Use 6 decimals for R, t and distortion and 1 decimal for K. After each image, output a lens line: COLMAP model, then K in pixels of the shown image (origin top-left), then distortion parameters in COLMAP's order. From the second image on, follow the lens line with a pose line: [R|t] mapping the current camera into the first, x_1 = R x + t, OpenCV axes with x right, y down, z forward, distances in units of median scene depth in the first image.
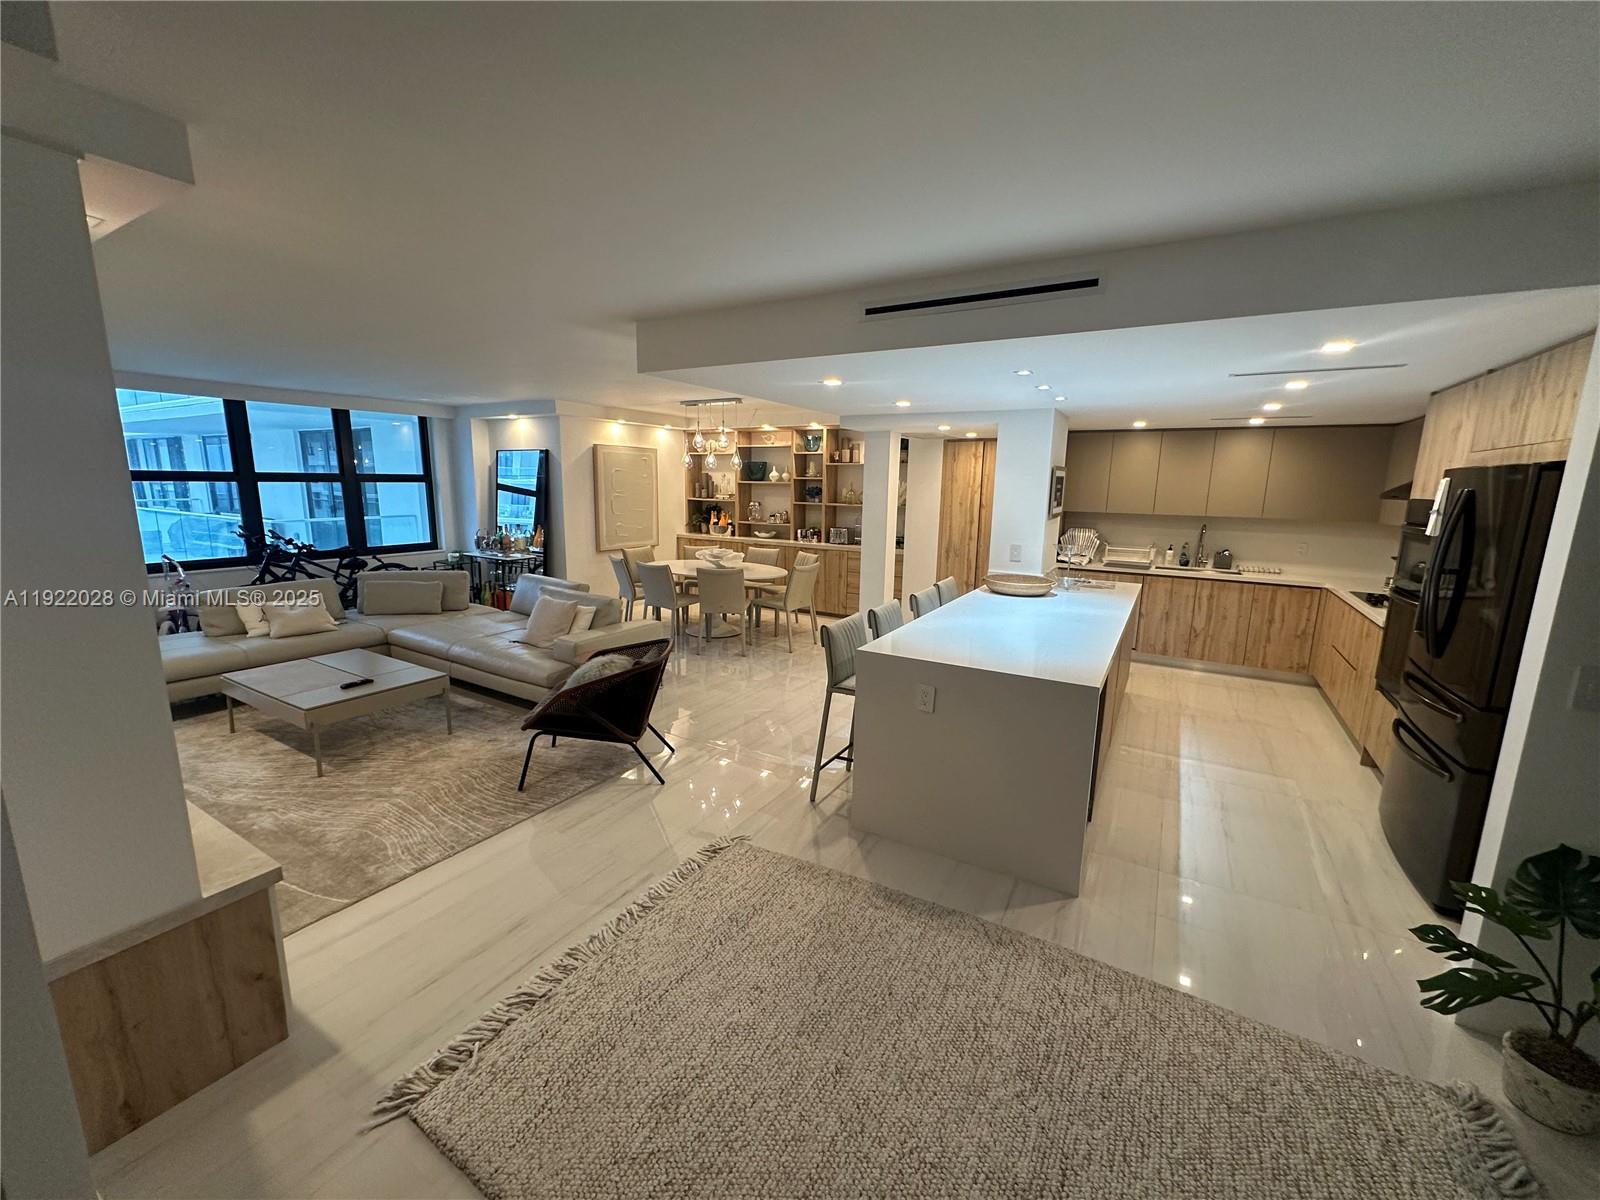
lens RADIAL K [[641.8, 0, 799.2], [0, 641.8, 602.3], [0, 0, 1]] dist [-0.002134, -0.000316]
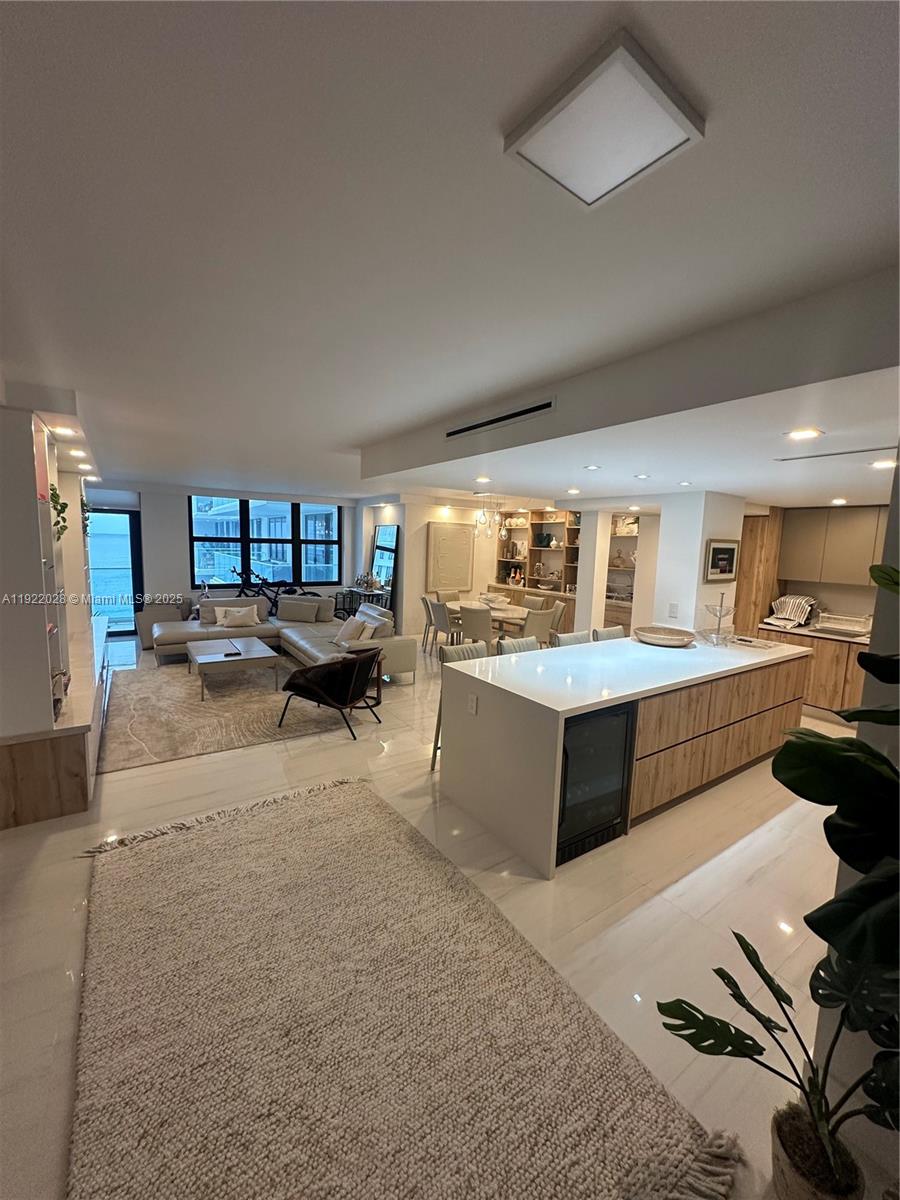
lens RADIAL K [[481.3, 0, 446.7], [0, 481.3, 599.8], [0, 0, 1]] dist [-0.002134, -0.000316]
pose [[0.902979, 0.063357, -0.424987, 0.258886], [-0.096247, 0.993761, -0.056348, -0.004041], [0.418766, 0.091785, 0.903444, 0.010007]]
